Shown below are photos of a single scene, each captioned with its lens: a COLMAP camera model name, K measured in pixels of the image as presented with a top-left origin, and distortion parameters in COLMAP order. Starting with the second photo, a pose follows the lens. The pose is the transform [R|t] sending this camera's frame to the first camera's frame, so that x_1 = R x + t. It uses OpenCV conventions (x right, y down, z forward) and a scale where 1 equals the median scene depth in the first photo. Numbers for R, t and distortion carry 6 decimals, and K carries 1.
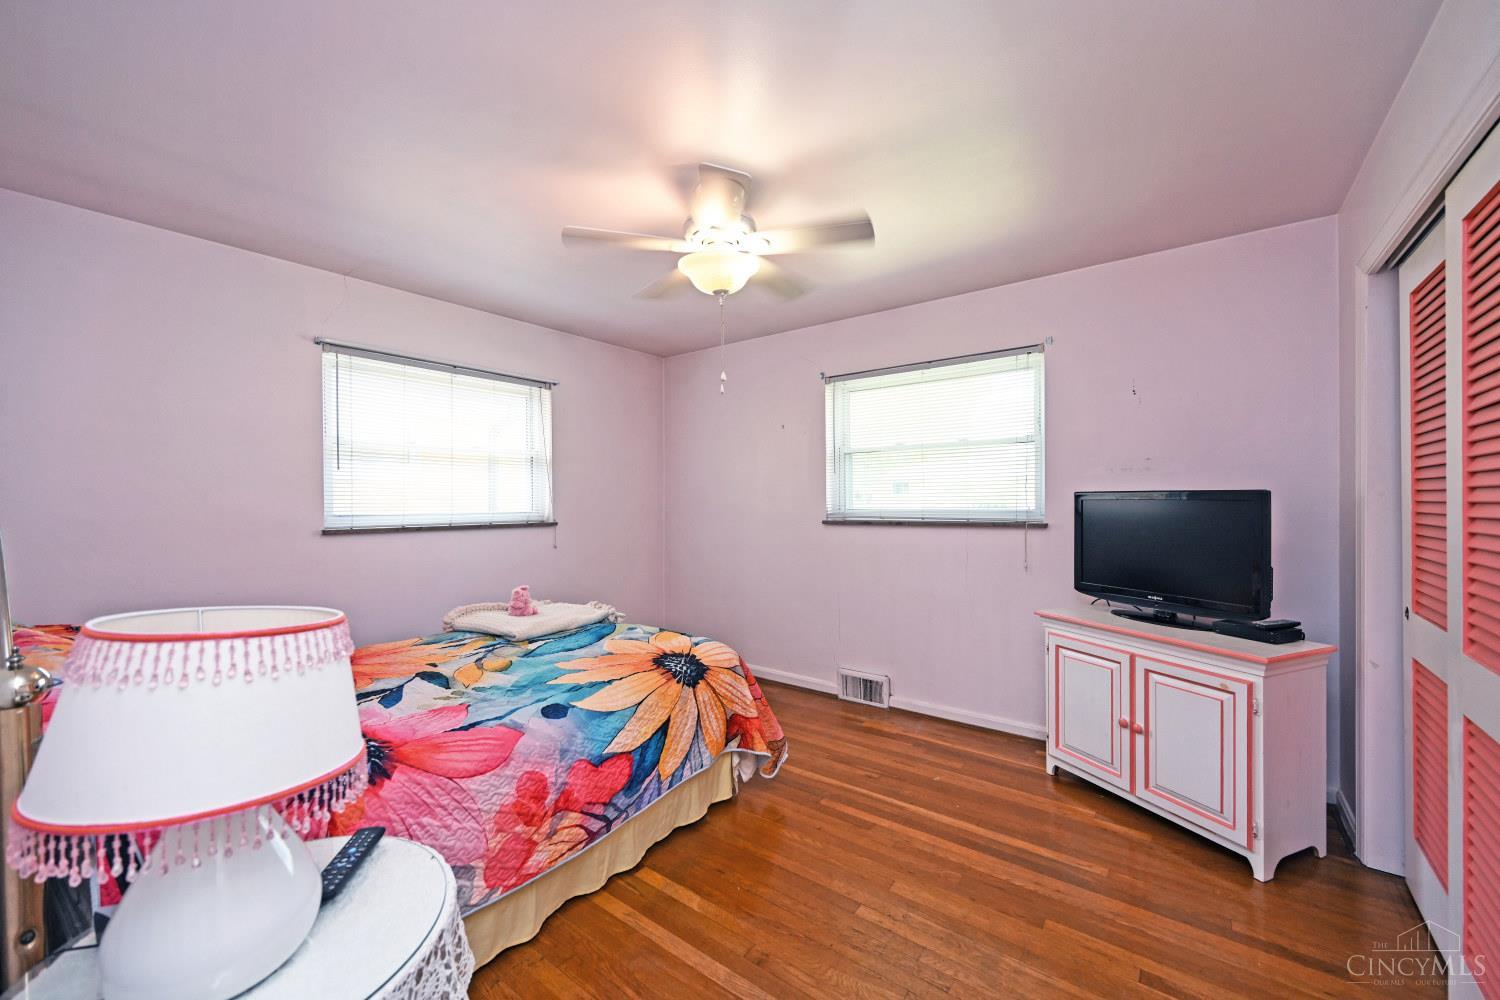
lens RADIAL K [[589.2, 0, 751.0], [0, 589.2, 500.5], [0, 0, 1]] dist [-0.001650, 0.000245]
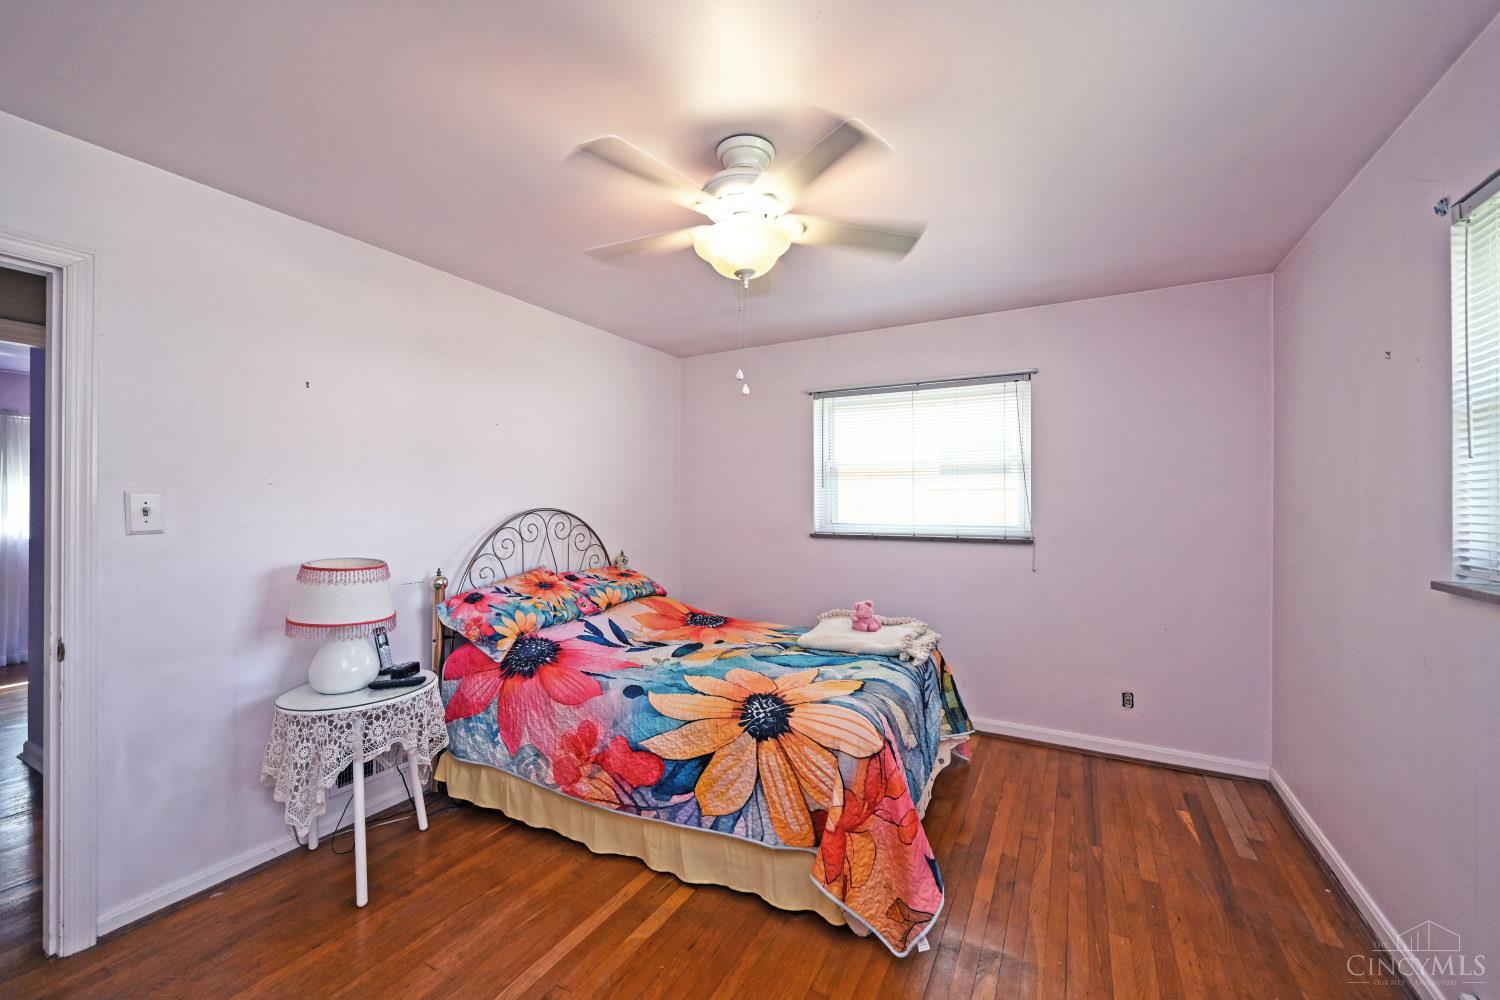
lens RADIAL K [[589.2, 0, 753.2], [0, 589.2, 500.3], [0, 0, 1]] dist [-0.001650, 0.000245]
pose [[0.160117, 0.001109, -0.987097, 0.842997], [-0.000578, 0.999999, 0.001030, -0.038176], [0.987098, 0.000406, 0.160117, 0.963487]]
